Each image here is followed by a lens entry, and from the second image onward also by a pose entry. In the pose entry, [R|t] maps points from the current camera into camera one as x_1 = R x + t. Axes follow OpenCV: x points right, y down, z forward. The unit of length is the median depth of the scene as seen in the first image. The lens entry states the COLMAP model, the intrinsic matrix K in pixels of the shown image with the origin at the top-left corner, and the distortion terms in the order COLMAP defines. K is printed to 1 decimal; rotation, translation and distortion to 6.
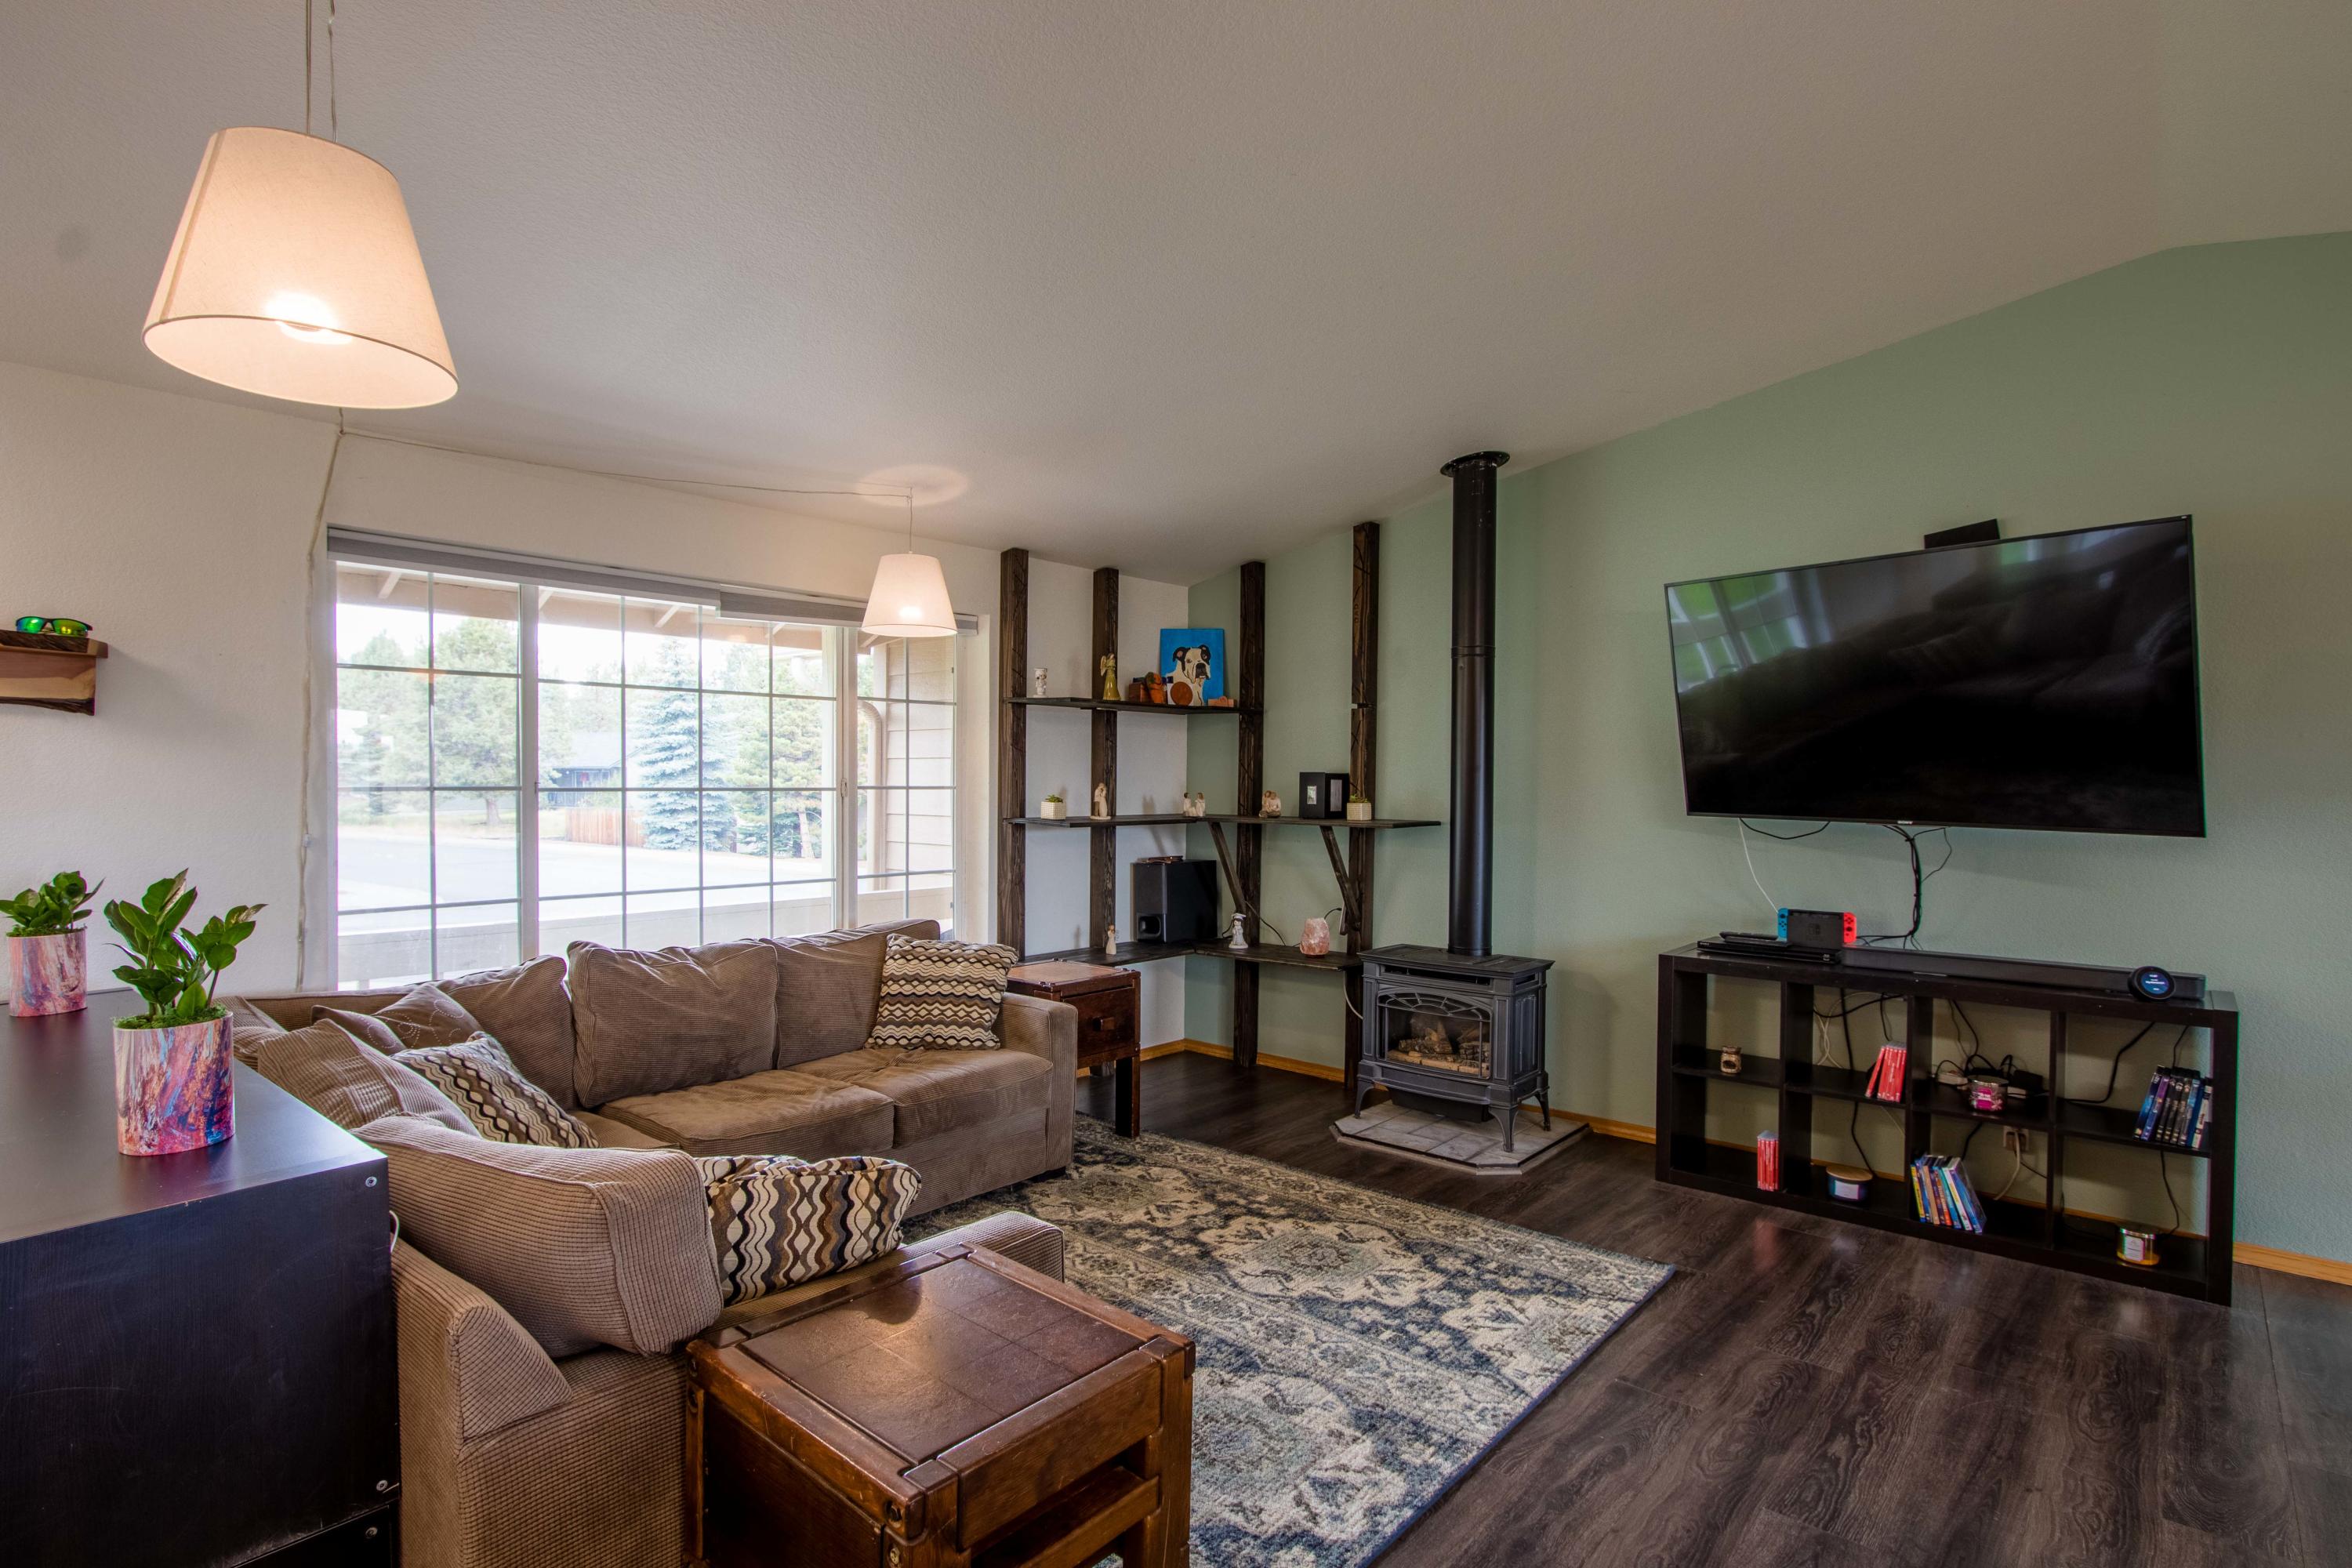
lens RADIAL K [[1180.7, 0, 1147.6], [0, 1180.7, 792.1], [0, 0, 1]] dist [-0.016159, 0.001535]
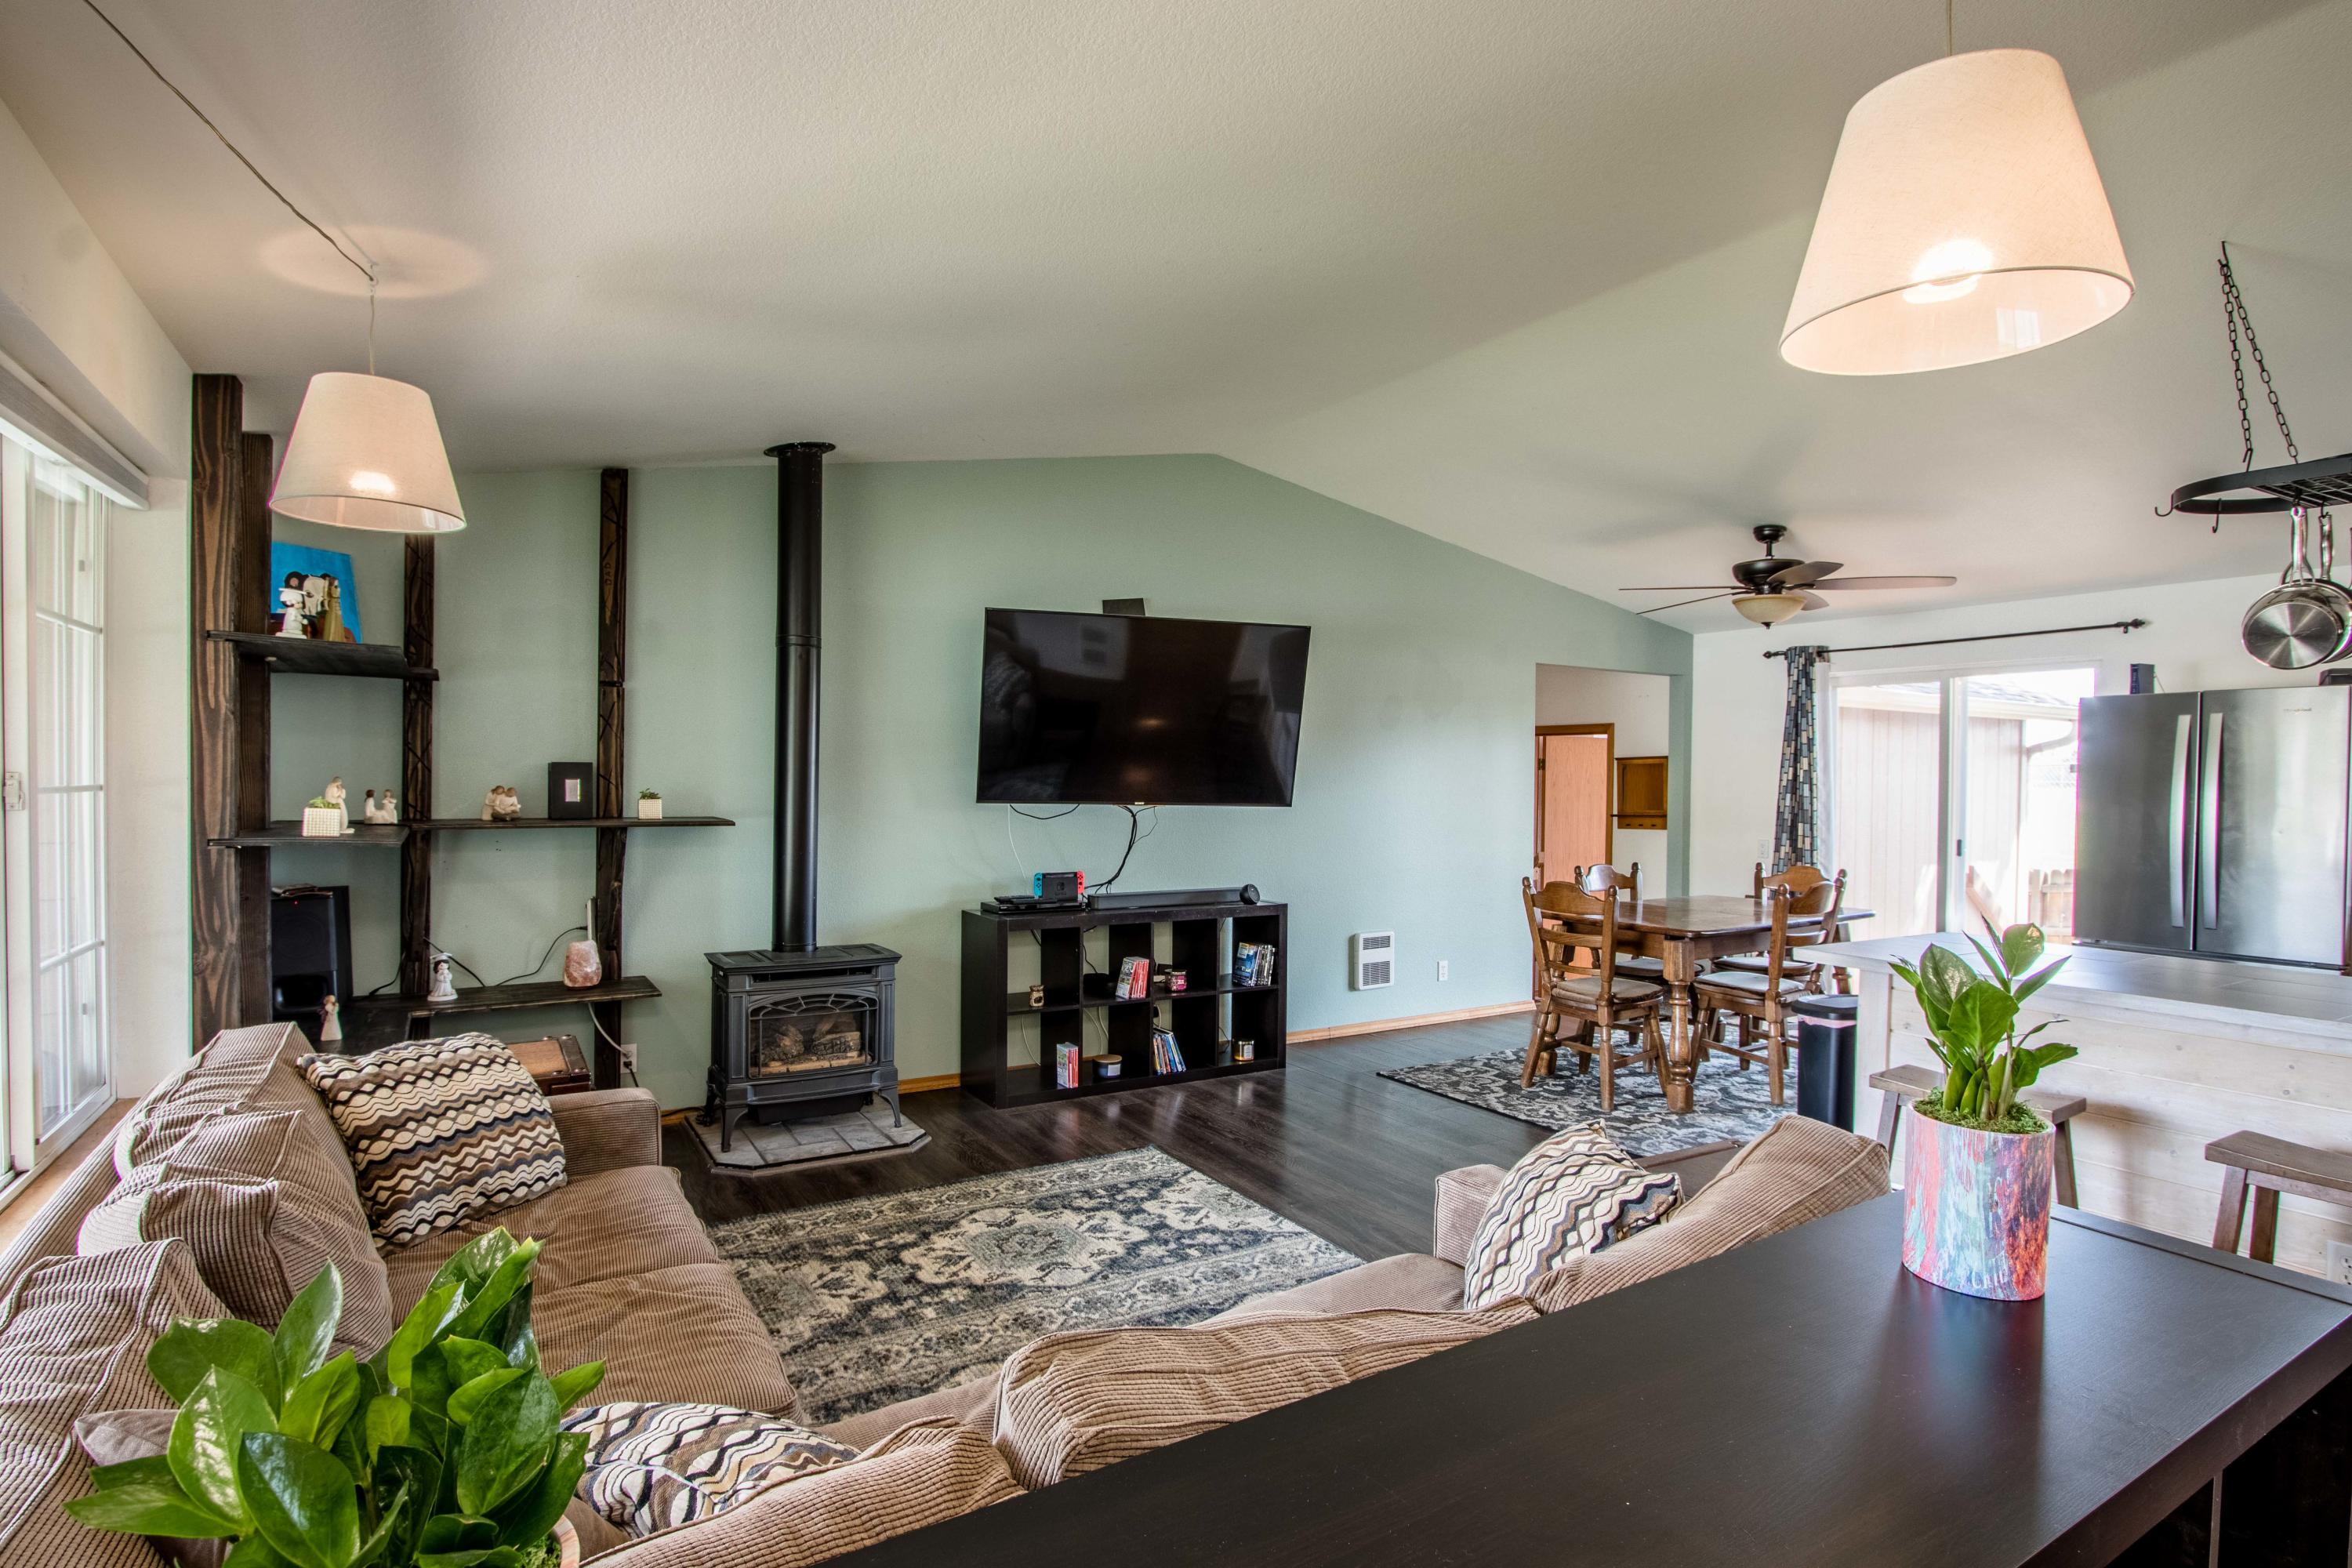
lens RADIAL K [[1174.8, 0, 1161.3], [0, 1174.8, 781.1], [0, 0, 1]] dist [-0.013252, 0.000669]
pose [[0.302870, -0.007570, 0.953002, -0.707403], [0.001439, 0.999971, 0.007485, -0.013284], [-0.953031, -0.000896, 0.302873, 0.521662]]
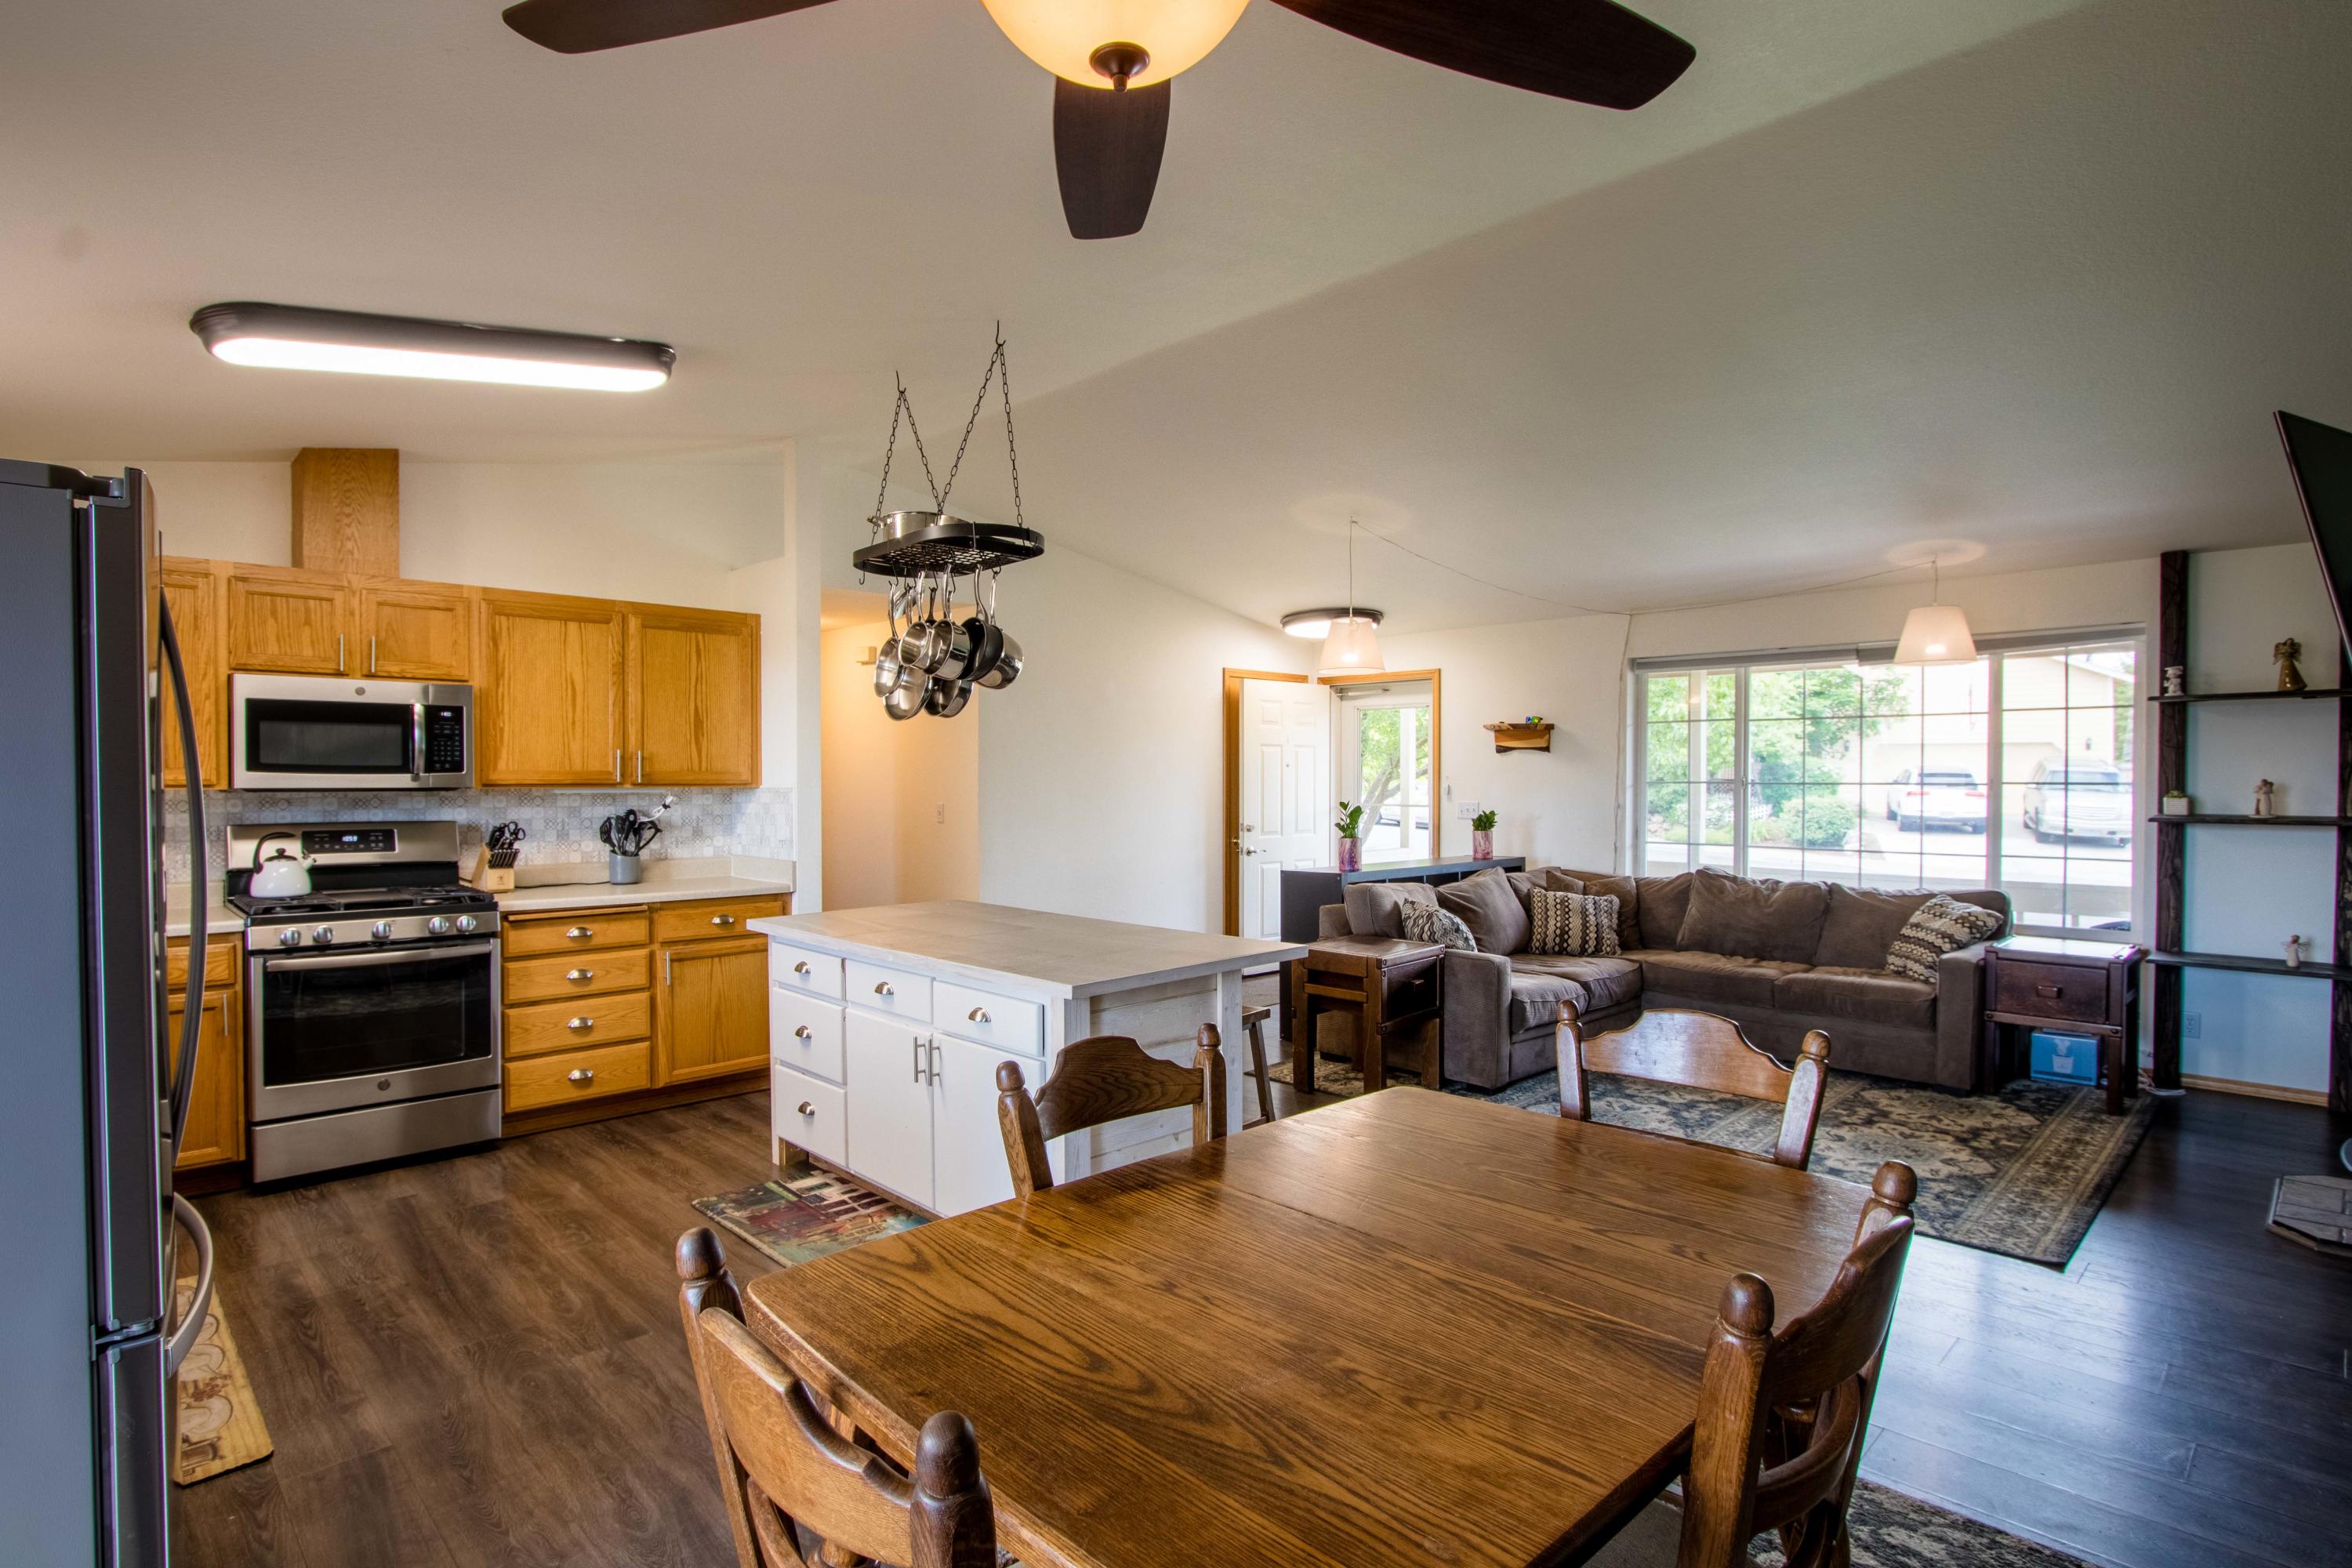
lens RADIAL K [[1180.7, 0, 1147.6], [0, 1180.7, 792.1], [0, 0, 1]] dist [-0.016159, 0.001535]
pose [[-0.089216, 0.009886, -0.995963, 1.323890], [-0.007515, 0.999916, 0.010598, -0.000382], [0.995984, 0.008430, -0.089134, 0.275982]]
